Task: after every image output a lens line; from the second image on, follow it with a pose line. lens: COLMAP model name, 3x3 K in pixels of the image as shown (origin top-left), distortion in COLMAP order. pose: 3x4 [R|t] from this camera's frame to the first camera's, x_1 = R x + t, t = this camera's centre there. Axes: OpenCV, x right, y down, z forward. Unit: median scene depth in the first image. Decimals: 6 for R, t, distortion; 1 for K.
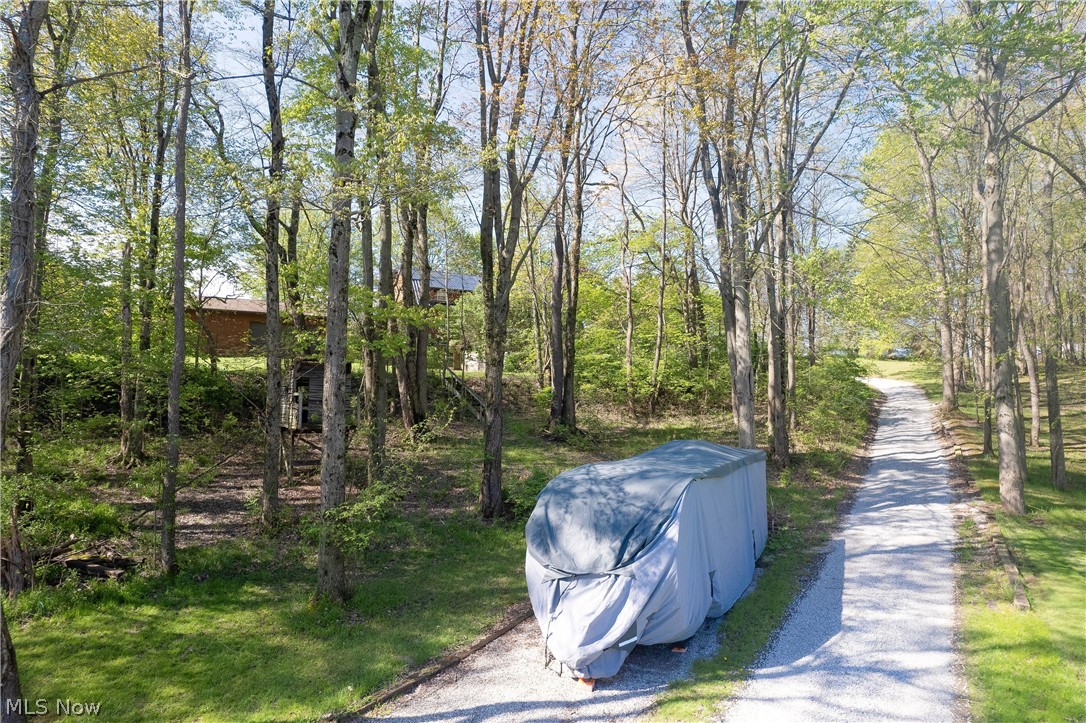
lens RADIAL K [[689.8, 0, 543.0], [0, 689.8, 361.5], [0, 0, 1]] dist [-0.062868, 0.048753]
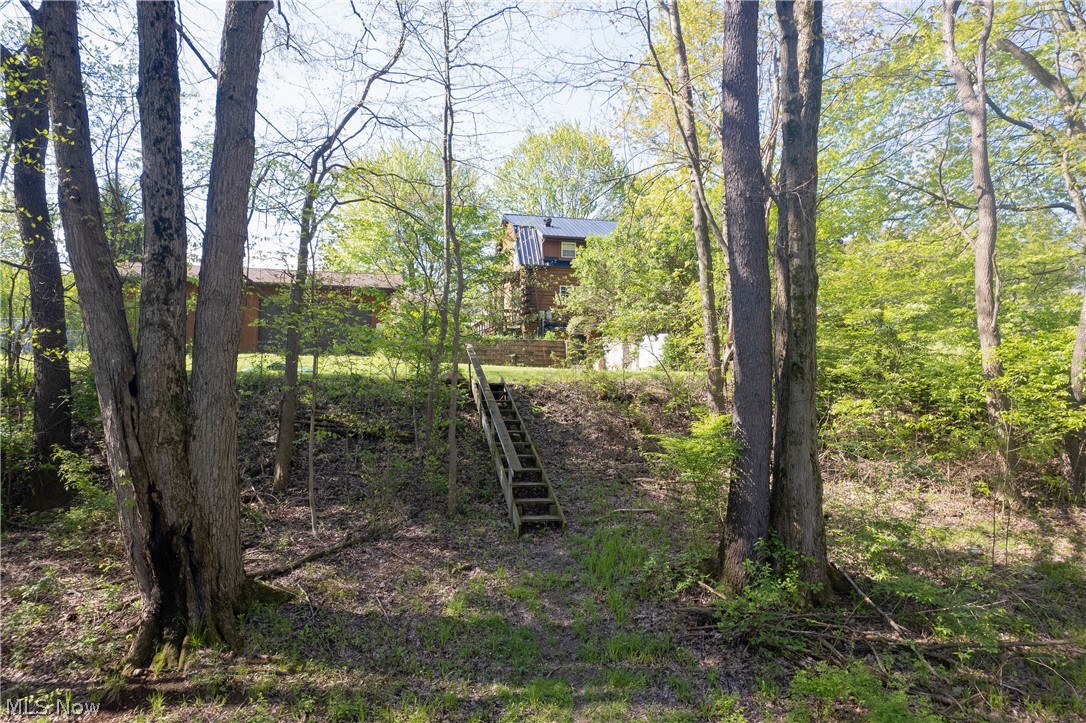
lens RADIAL K [[689.8, 0, 543.0], [0, 689.8, 361.5], [0, 0, 1]] dist [-0.062868, 0.048753]
pose [[0.954916, -0.017477, -0.296360, 0.022003], [0.015931, 0.999844, -0.007629, 0.016121], [0.296447, 0.002564, 0.955046, 0.696789]]
